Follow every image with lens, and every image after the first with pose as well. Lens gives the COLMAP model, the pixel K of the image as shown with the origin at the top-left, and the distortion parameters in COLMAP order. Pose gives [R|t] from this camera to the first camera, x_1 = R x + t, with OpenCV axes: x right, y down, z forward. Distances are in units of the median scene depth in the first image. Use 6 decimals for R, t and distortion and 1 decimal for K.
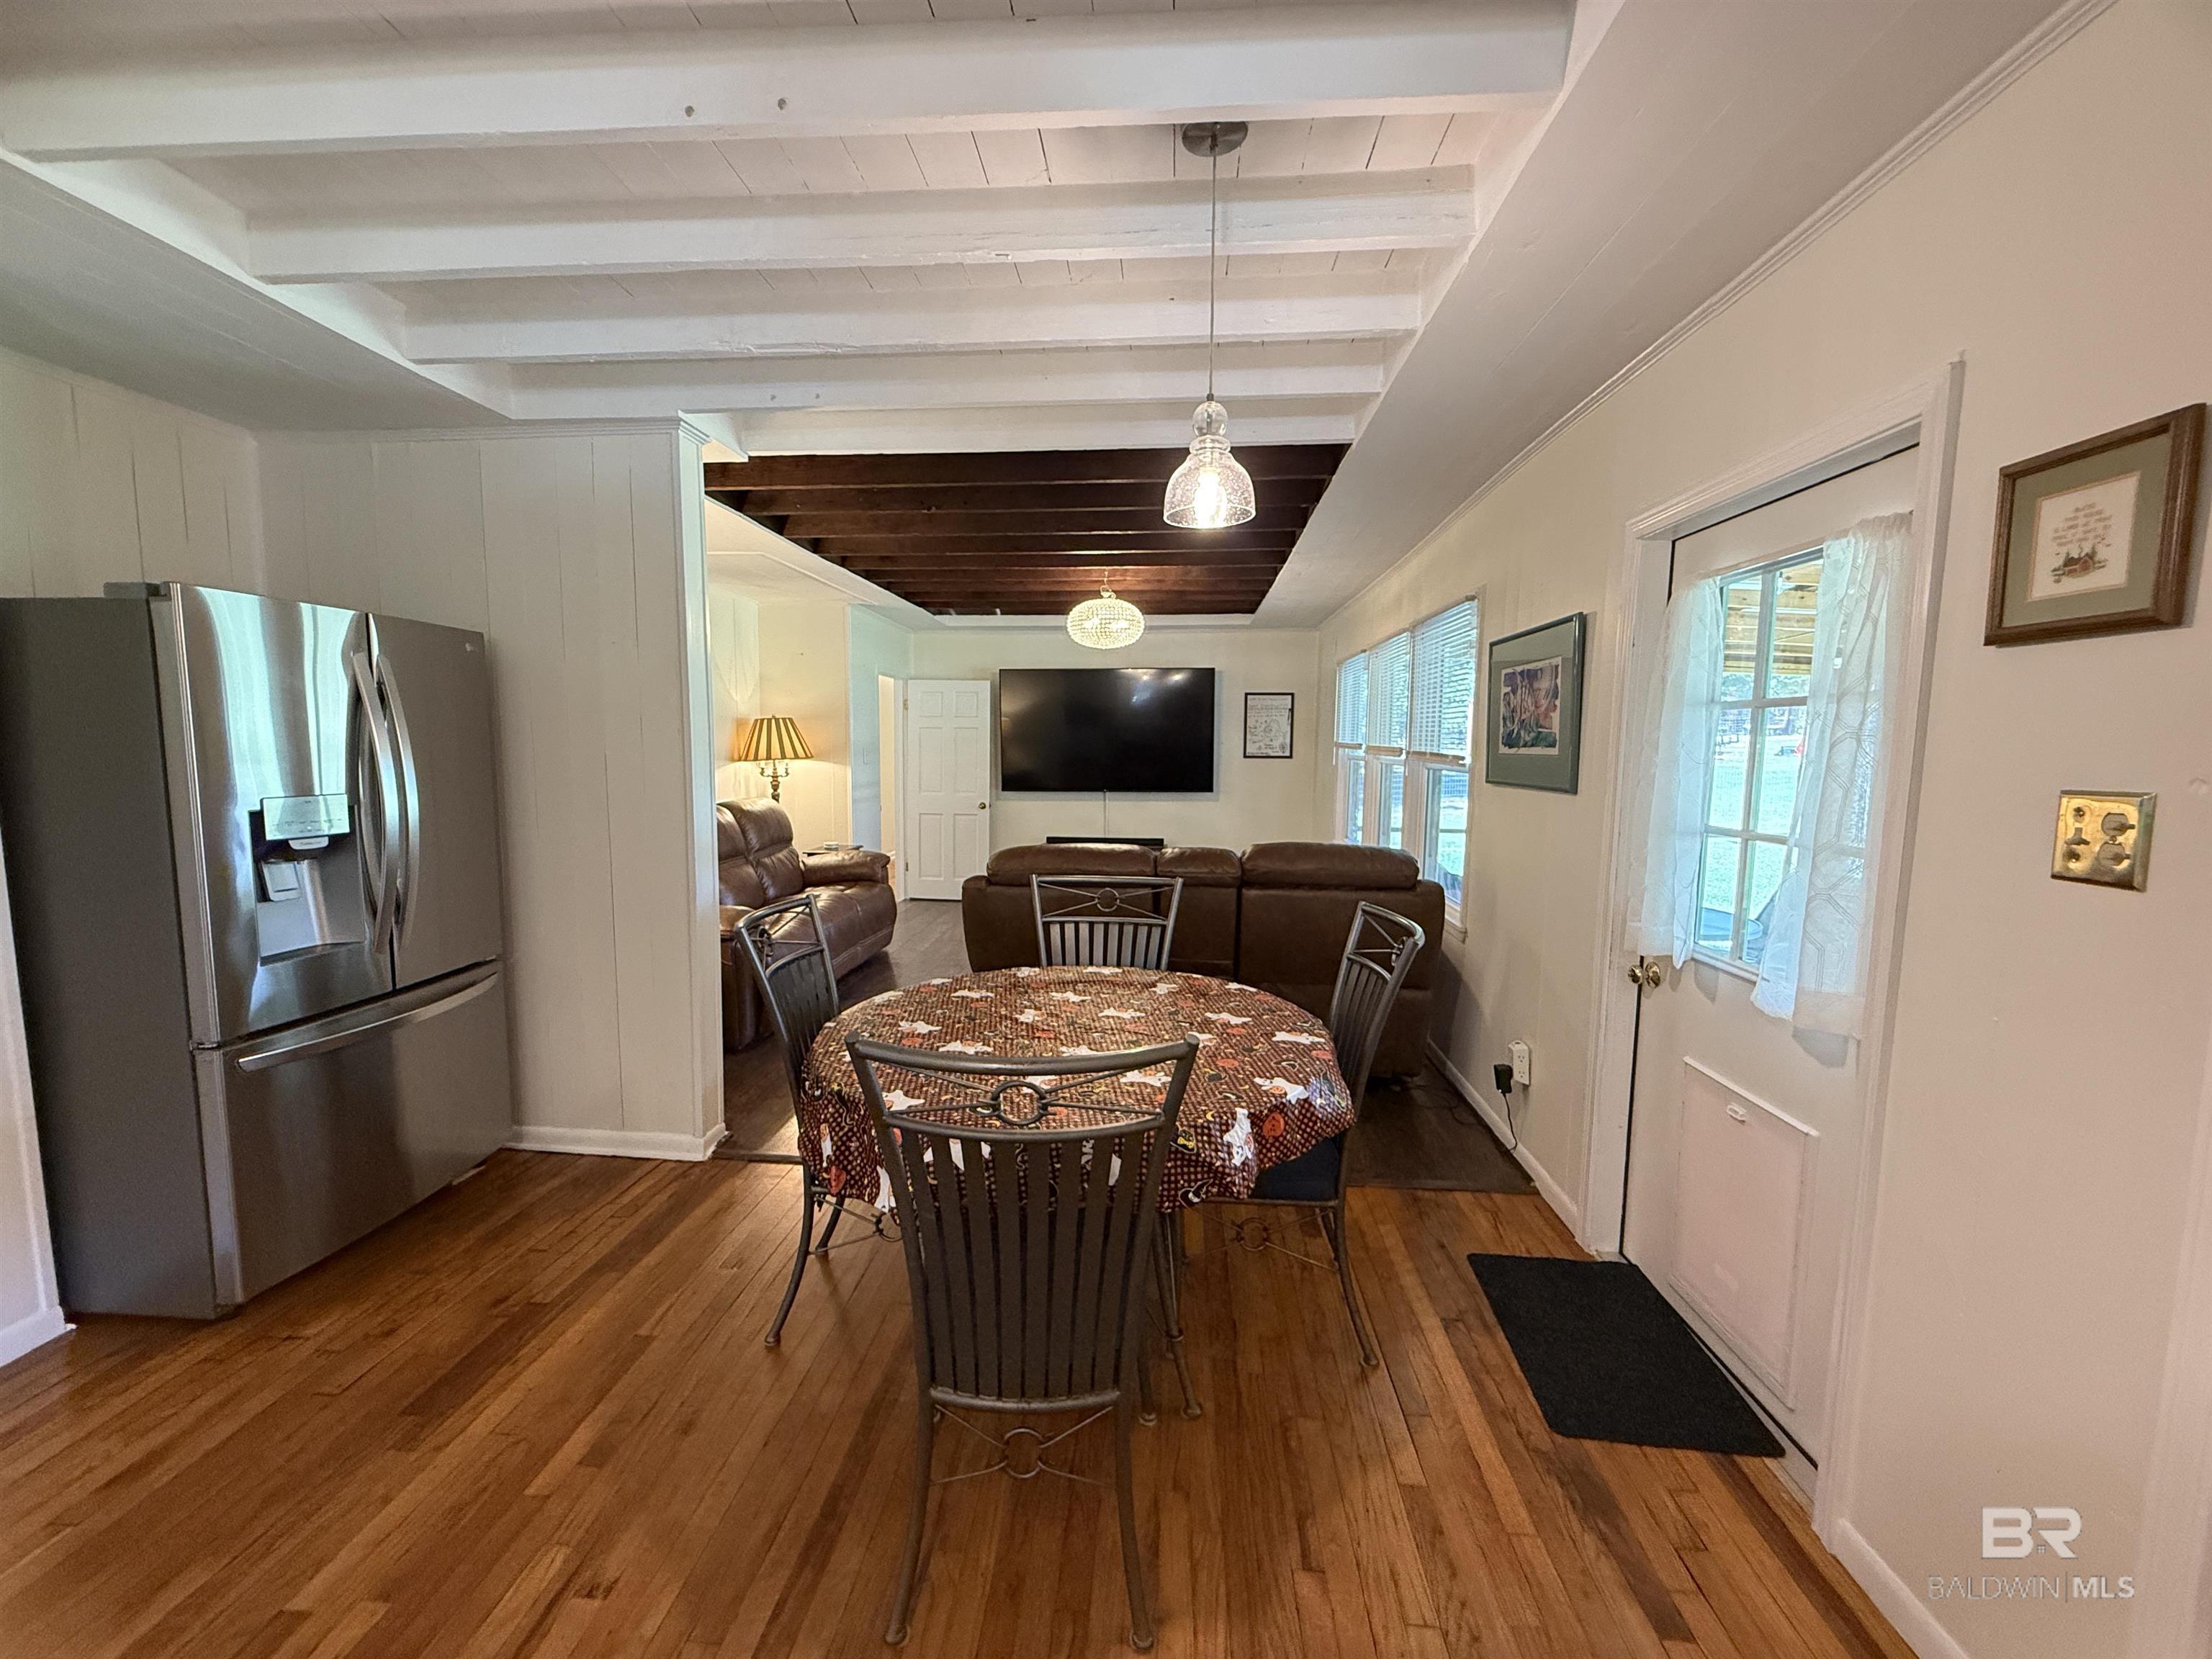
lens RADIAL K [[884.4, 0, 1104.1], [0, 884.4, 830.8], [0, 0, 1]] dist [-0.000100, -0.000214]
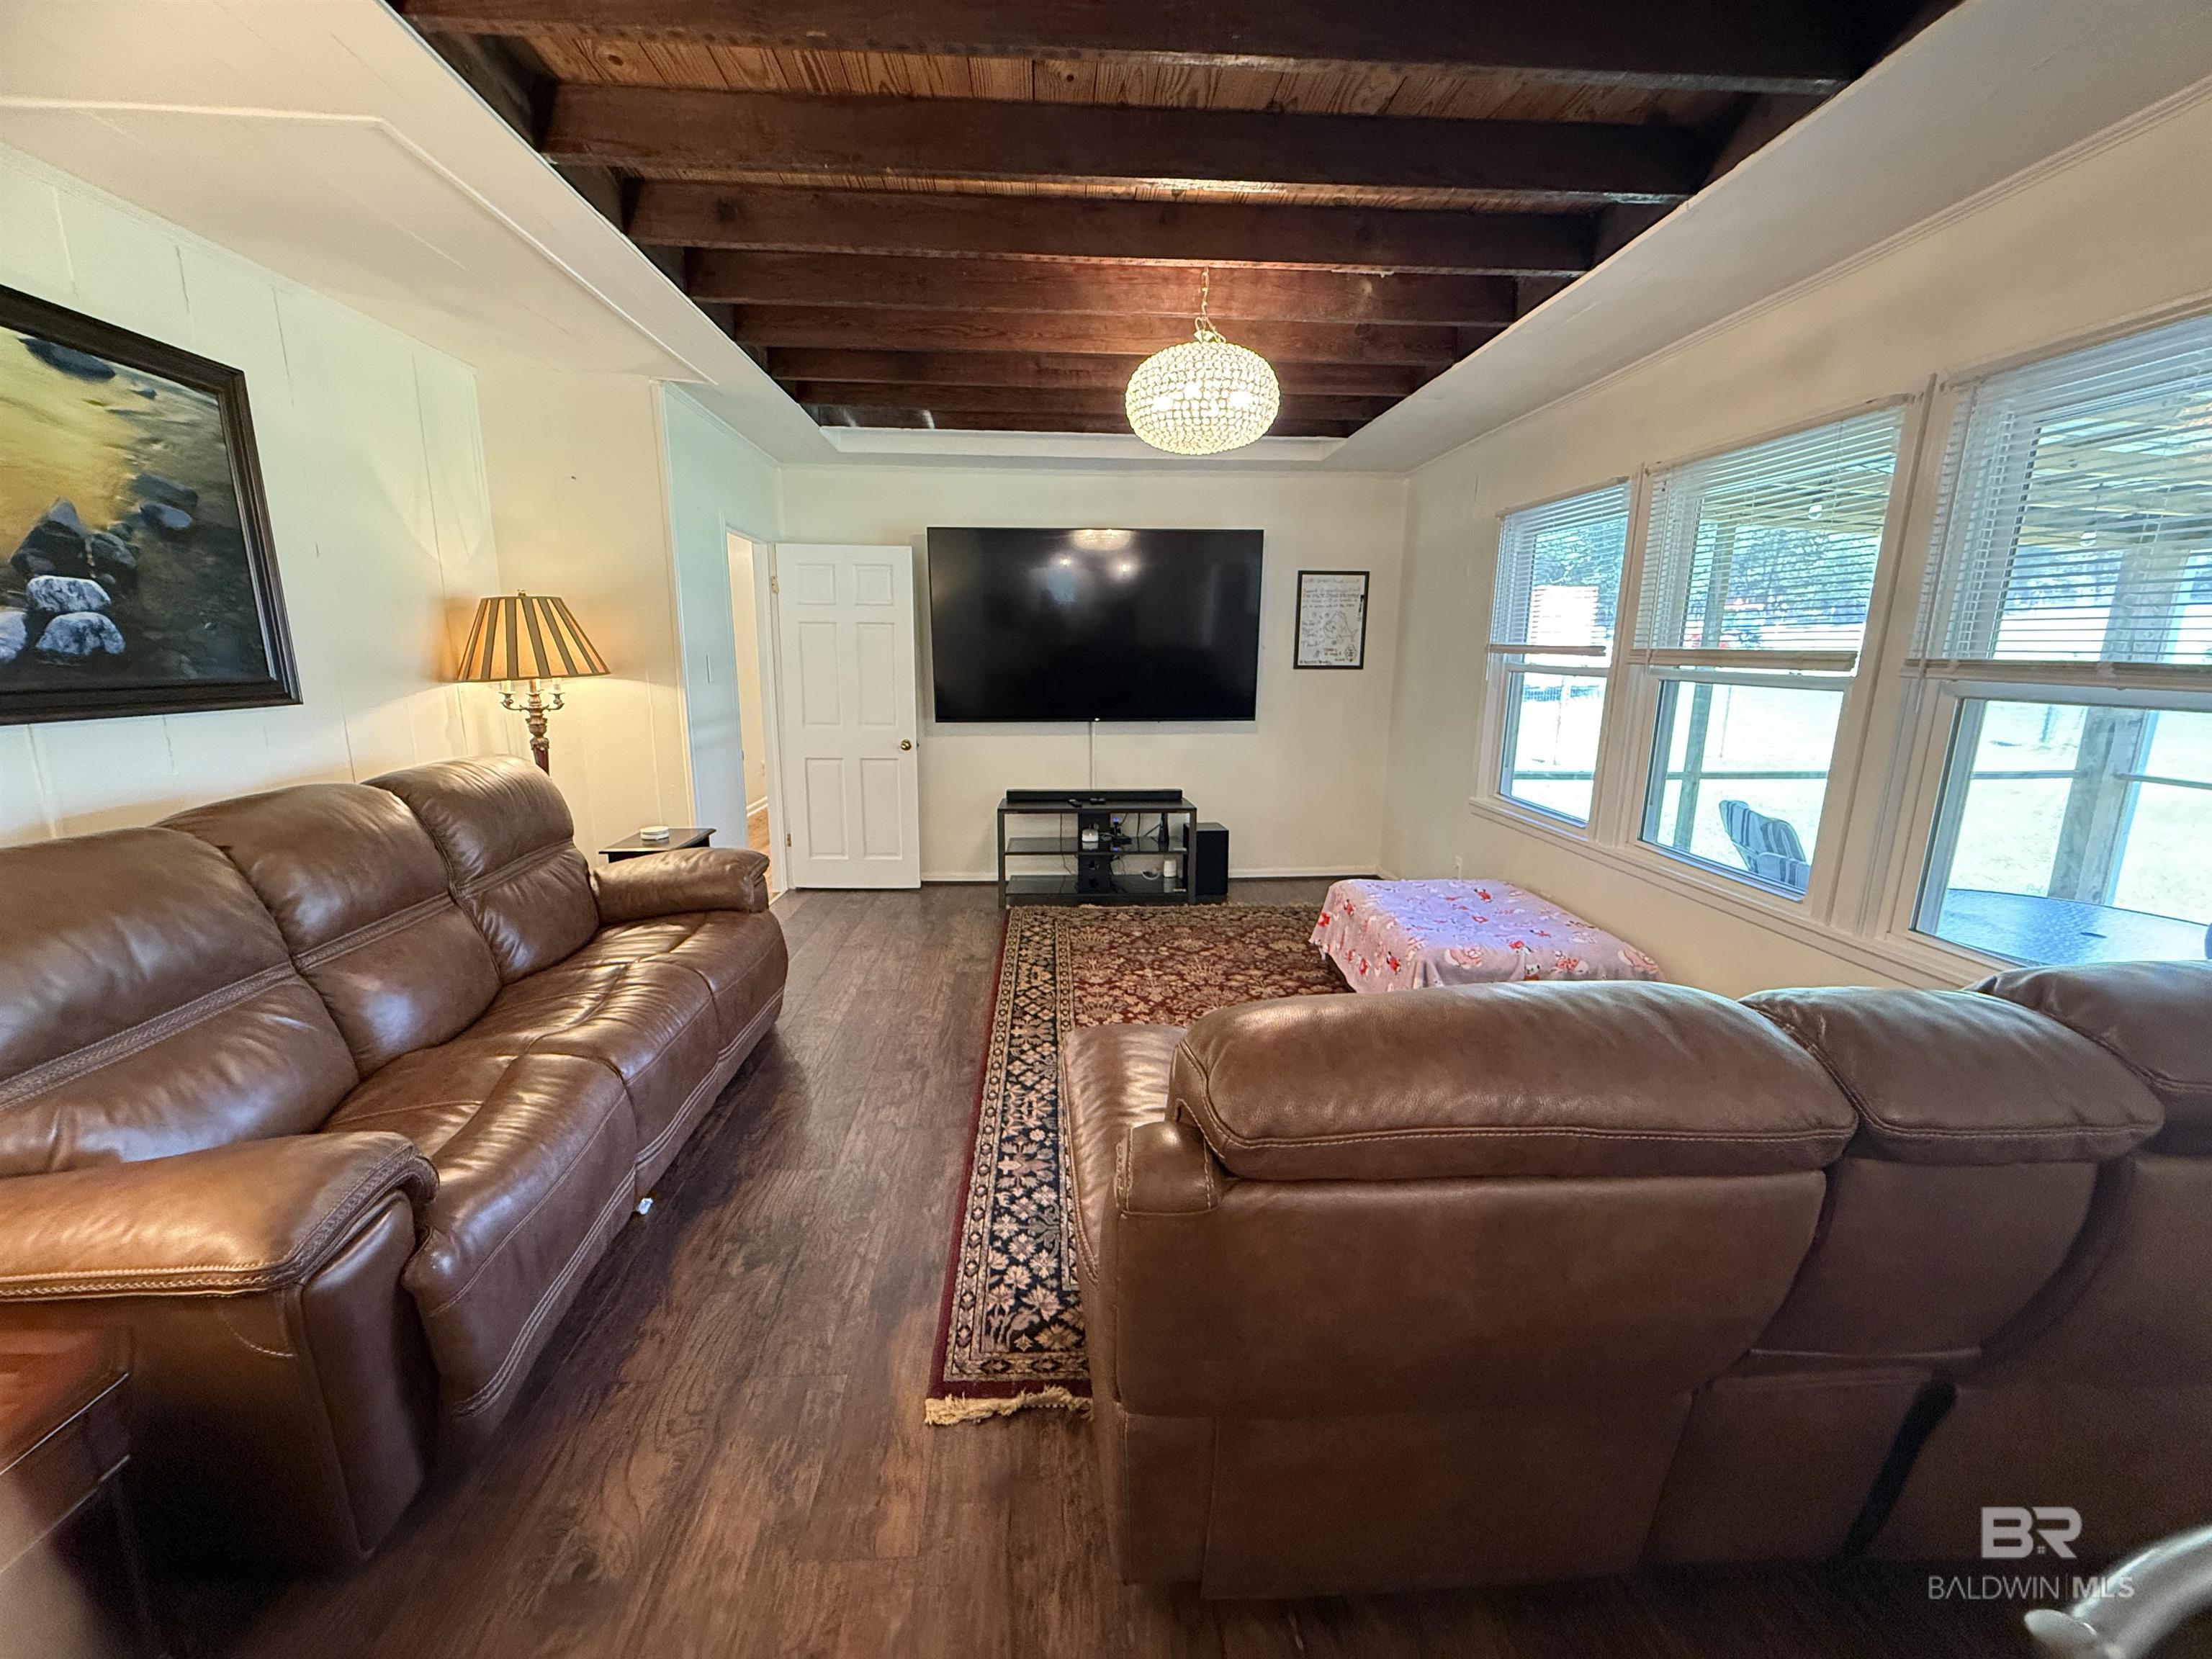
lens RADIAL K [[884.4, 0, 1103.8], [0, 884.4, 830.0], [0, 0, 1]] dist [-0.000100, -0.000214]
pose [[0.989426, -0.030692, 0.141755, -0.106255], [0.016137, 0.994581, 0.102709, -0.037368], [-0.144139, -0.099335, 0.984559, 0.404897]]
